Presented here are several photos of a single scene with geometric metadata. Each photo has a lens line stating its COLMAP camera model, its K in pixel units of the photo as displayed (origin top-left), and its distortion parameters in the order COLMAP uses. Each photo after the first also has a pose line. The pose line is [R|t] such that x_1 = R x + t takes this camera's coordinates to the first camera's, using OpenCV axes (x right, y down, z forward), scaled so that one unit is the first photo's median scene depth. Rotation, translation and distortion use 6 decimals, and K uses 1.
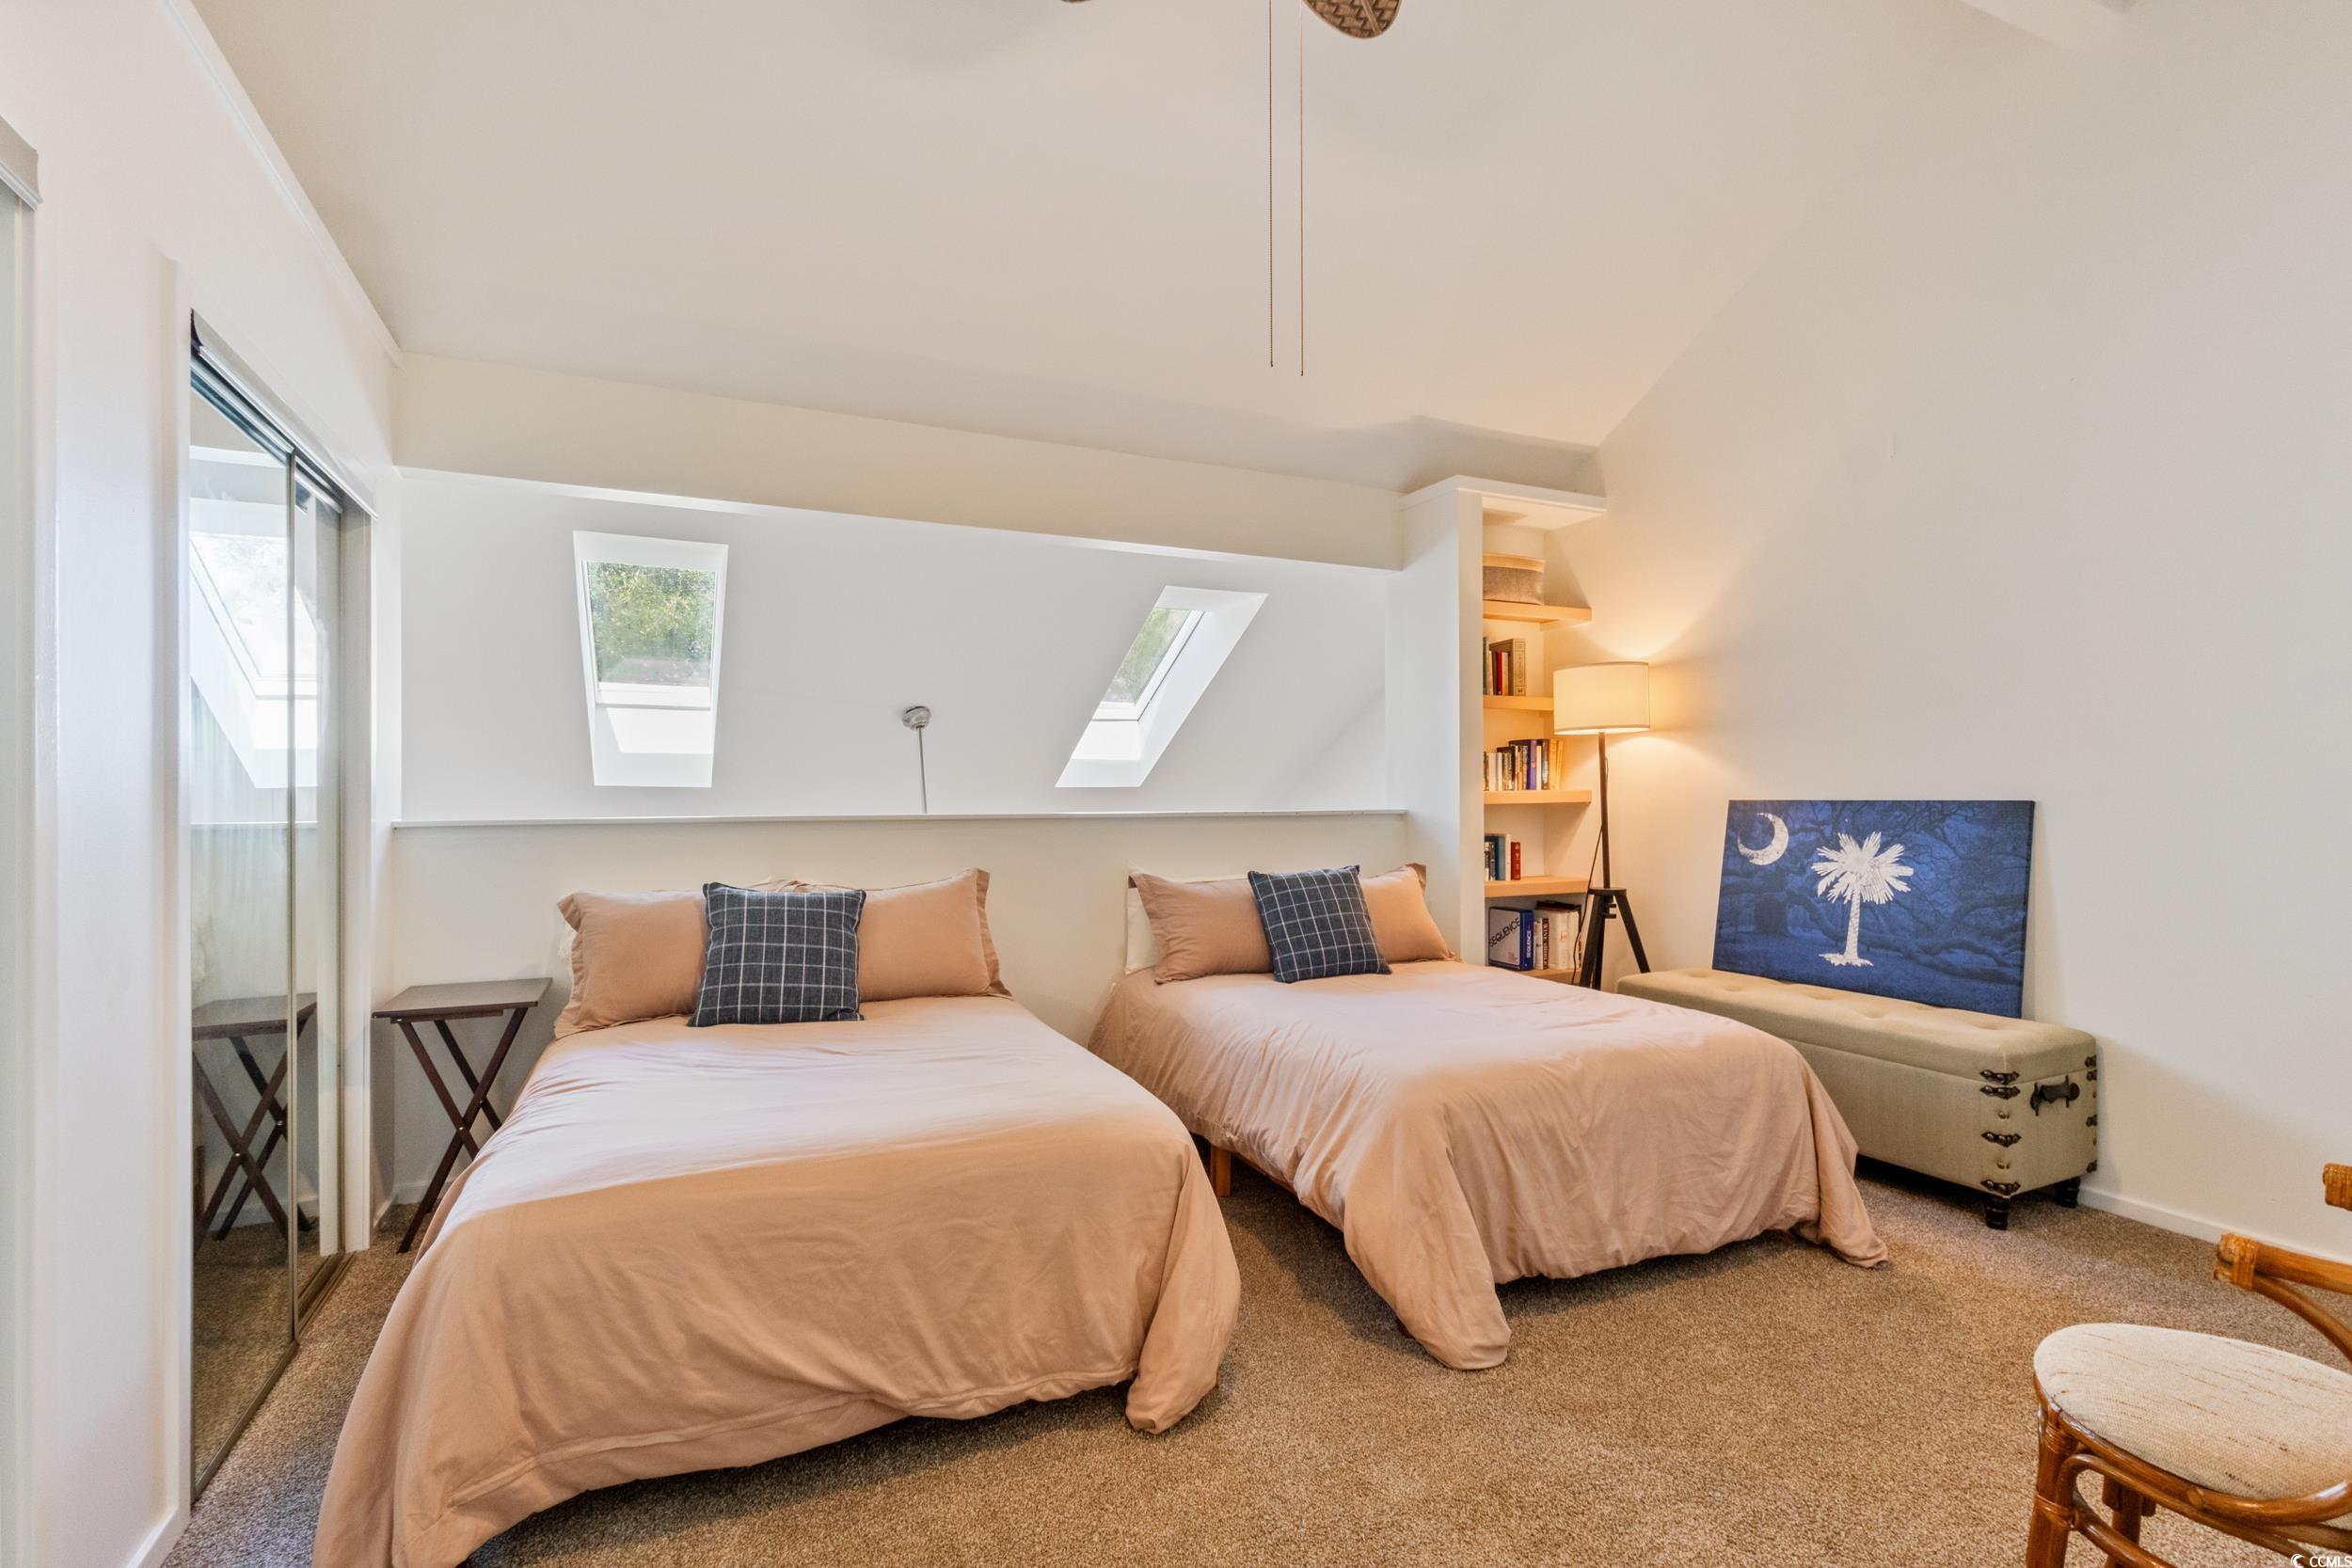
lens RADIAL K [[1078.2, 0, 1175.0], [0, 1078.2, 788.2], [0, 0, 1]] dist [0.001188, -0.000850]
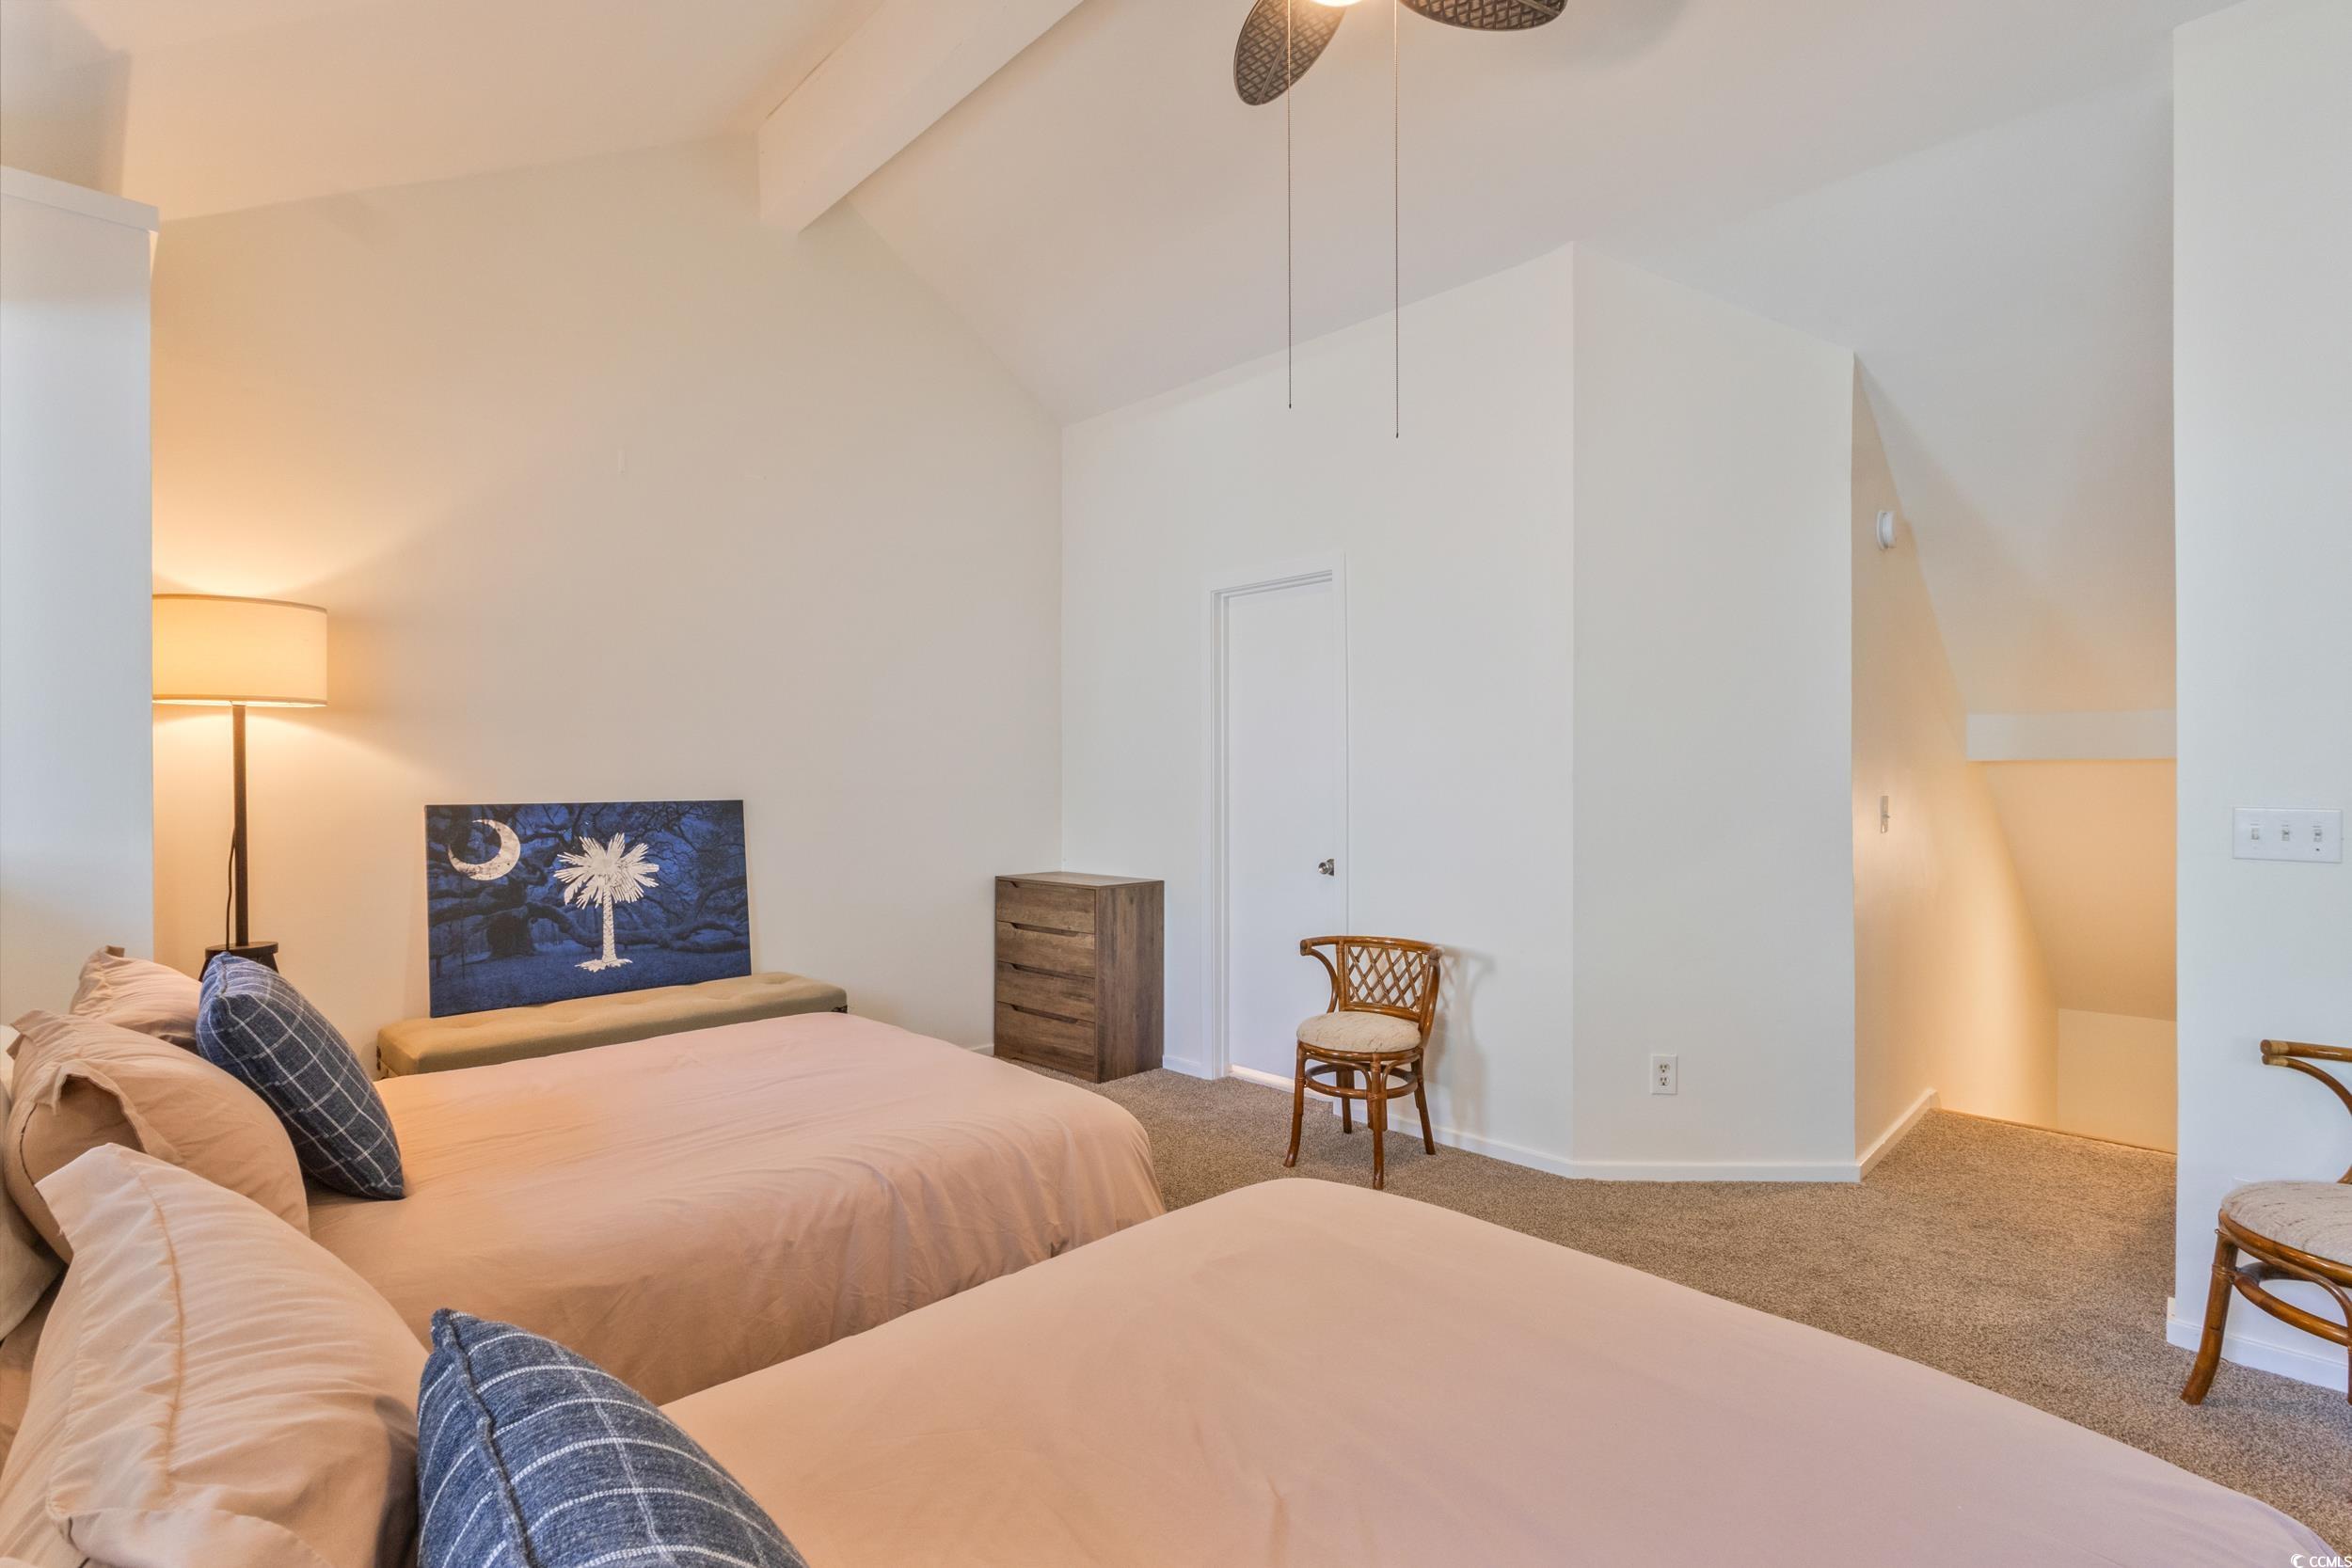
lens RADIAL K [[1078.2, 0, 1175.3], [0, 1078.2, 788.8], [0, 0, 1]] dist [0.001188, -0.000850]
pose [[-0.328074, -0.001966, 0.944650, -0.482695], [0.000445, 0.999997, 0.002235, -0.003681], [-0.944652, 0.001153, -0.328072, 0.822305]]
